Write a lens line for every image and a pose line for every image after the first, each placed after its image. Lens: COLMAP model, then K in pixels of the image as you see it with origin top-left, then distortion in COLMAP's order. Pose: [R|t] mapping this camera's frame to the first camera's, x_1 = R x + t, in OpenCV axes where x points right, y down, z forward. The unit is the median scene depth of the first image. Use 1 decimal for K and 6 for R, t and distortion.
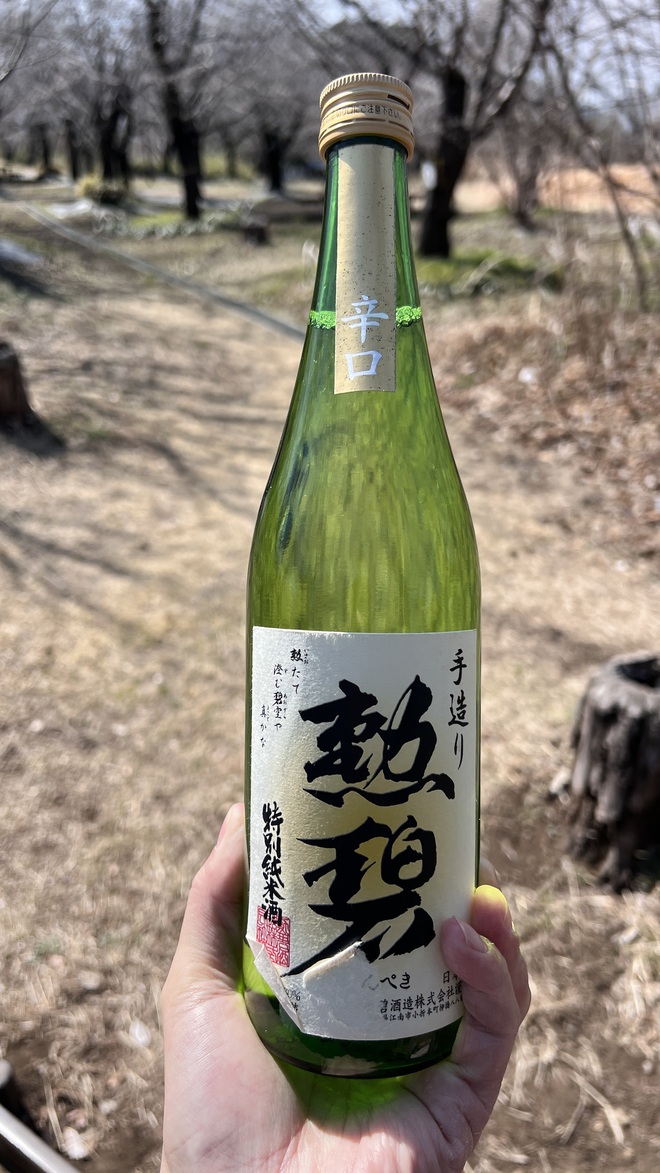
lens RADIAL K [[846.4, 0, 330.0], [0, 846.4, 586.5], [0, 0, 1]] dist [-0.027663, 0.000722]
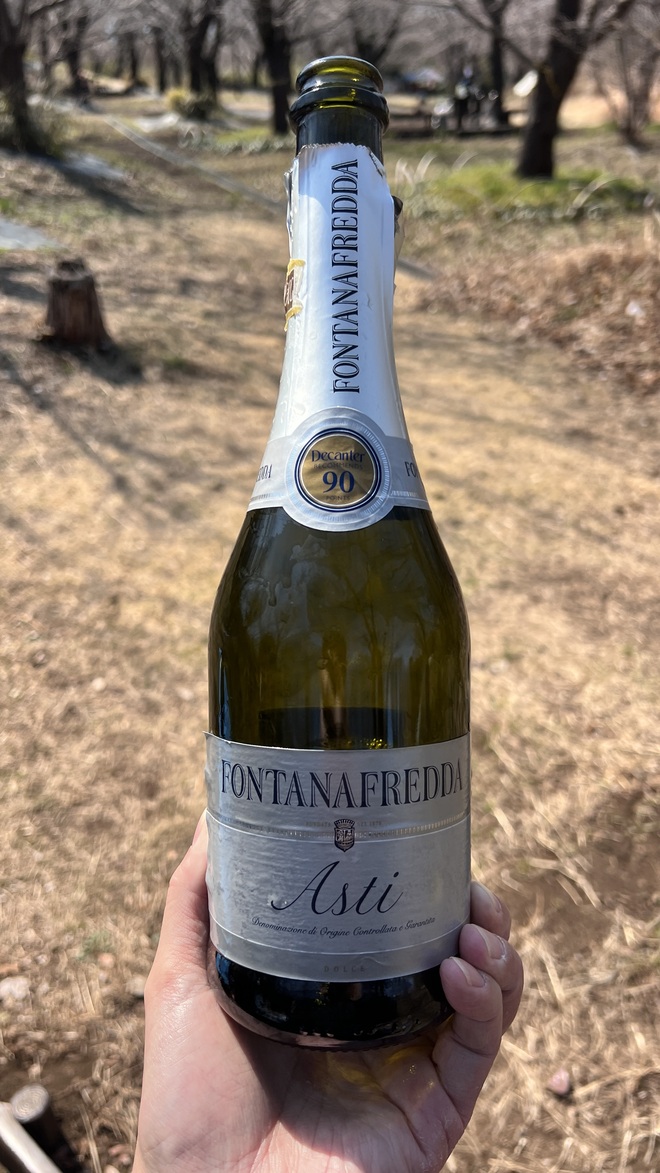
lens RADIAL K [[846.4, 0, 330.0], [0, 846.4, 586.5], [0, 0, 1]] dist [-0.027663, 0.000722]
pose [[0.995328, 0.048258, -0.083630, -0.020895], [-0.041325, 0.995715, 0.082728, -0.033100], [0.087264, -0.078886, 0.993057, 0.113243]]
